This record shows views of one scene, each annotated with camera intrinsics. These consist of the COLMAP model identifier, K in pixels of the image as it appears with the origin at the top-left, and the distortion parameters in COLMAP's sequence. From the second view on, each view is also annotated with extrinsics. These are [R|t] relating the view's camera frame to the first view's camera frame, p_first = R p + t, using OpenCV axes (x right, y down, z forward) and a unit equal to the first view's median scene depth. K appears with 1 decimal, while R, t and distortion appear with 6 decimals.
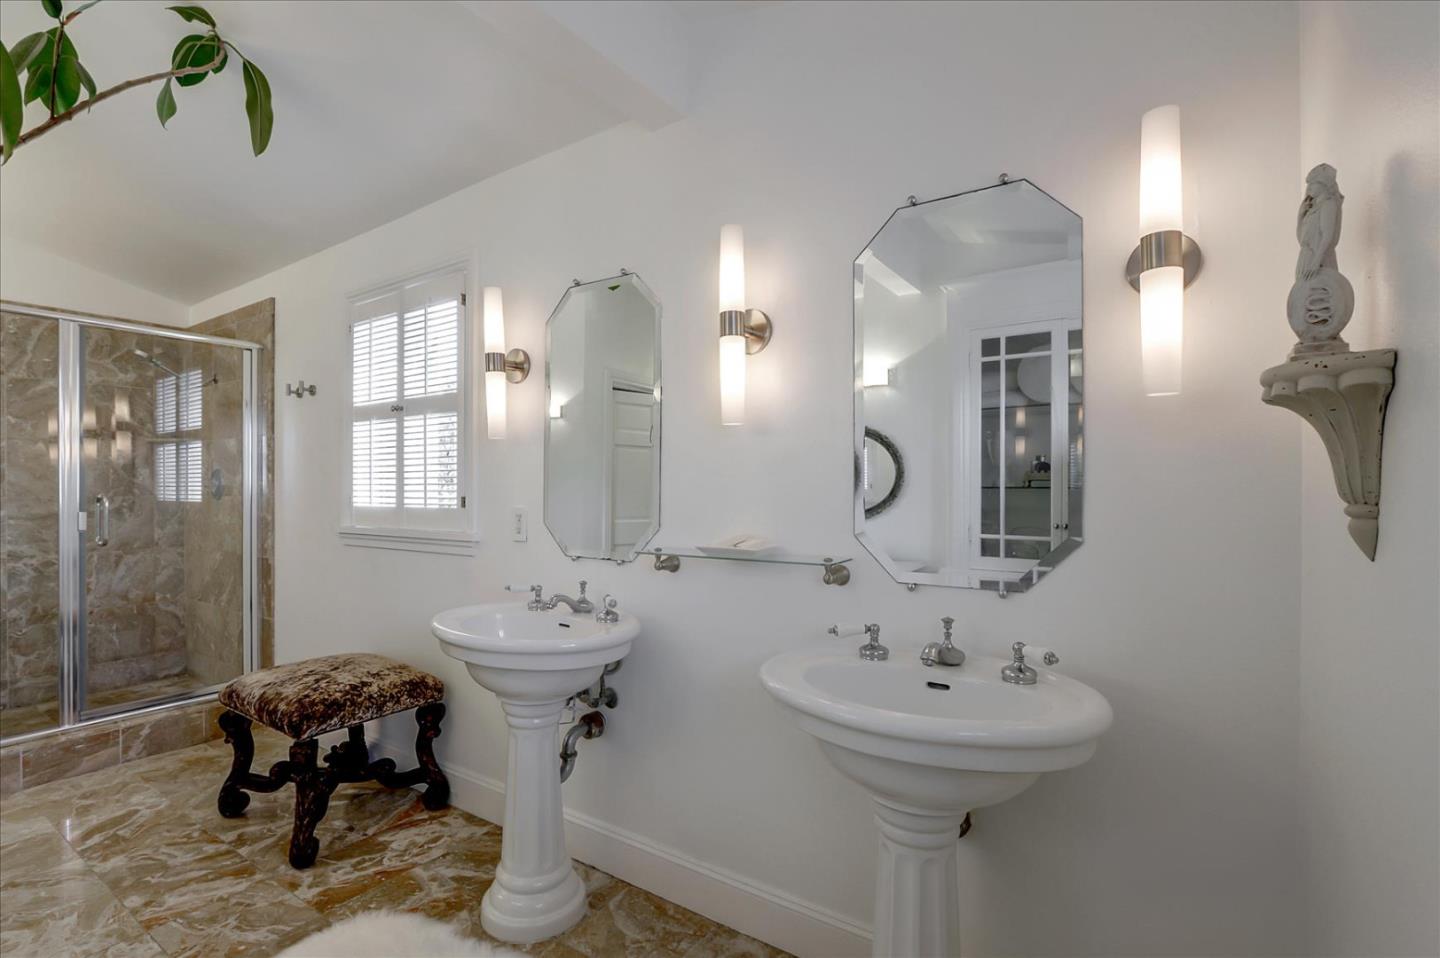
lens RADIAL K [[683.3, 0, 709.3], [0, 683.3, 489.0], [0, 0, 1]] dist [-0.012506, 0.000707]
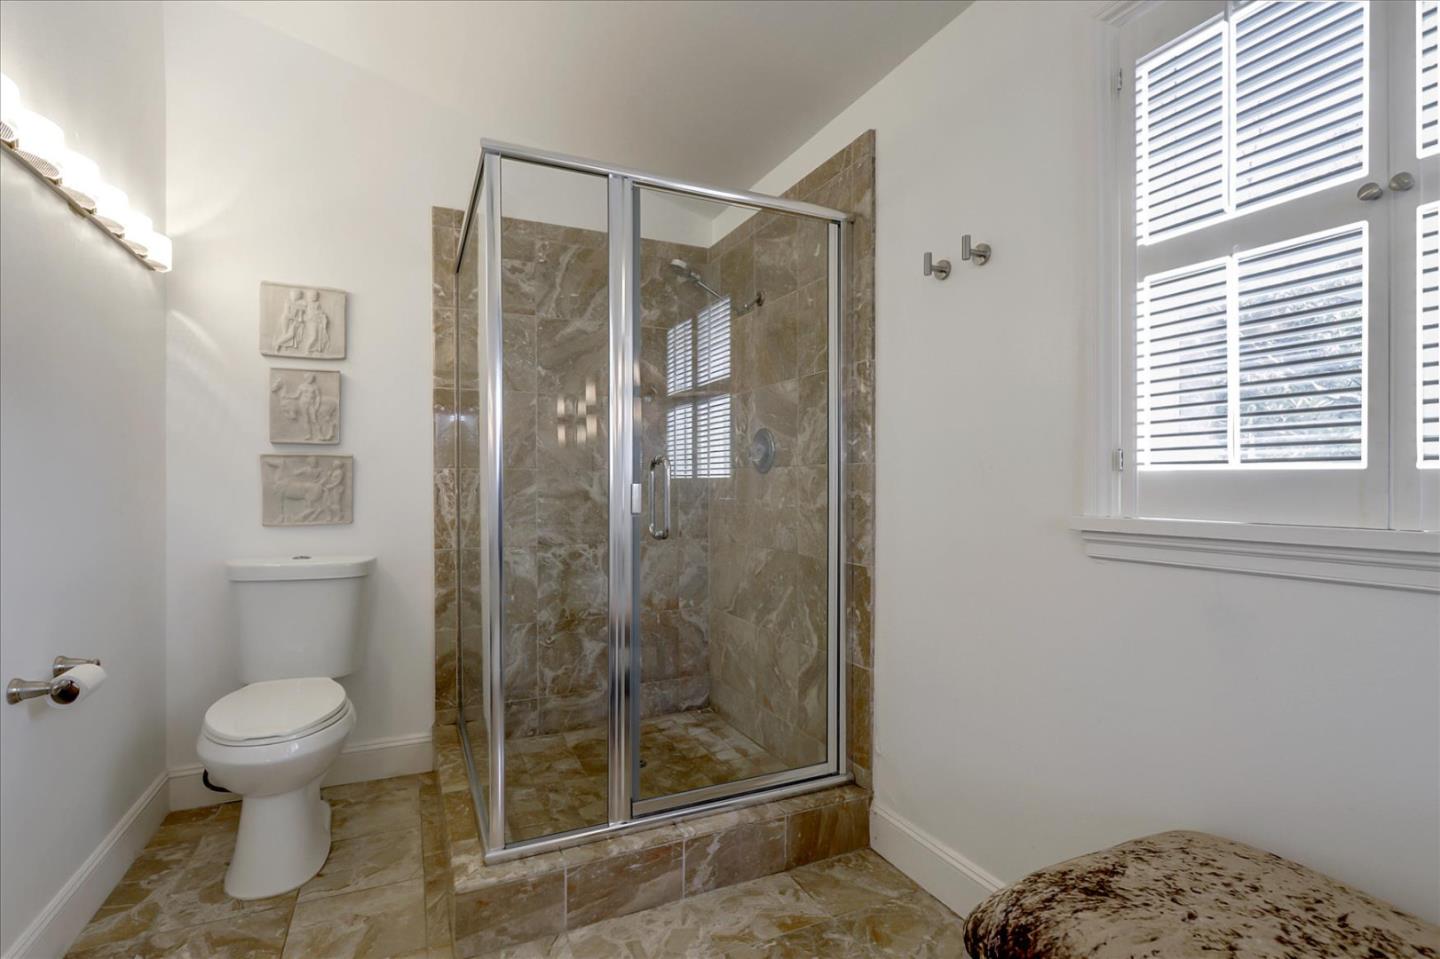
lens RADIAL K [[683.3, 0, 709.3], [0, 683.3, 489.5], [0, 0, 1]] dist [-0.012506, 0.000707]
pose [[0.860944, 0.007310, -0.508648, -0.453159], [-0.003305, 0.999956, 0.008776, 0.028123], [0.508690, -0.005874, 0.860930, 0.406683]]
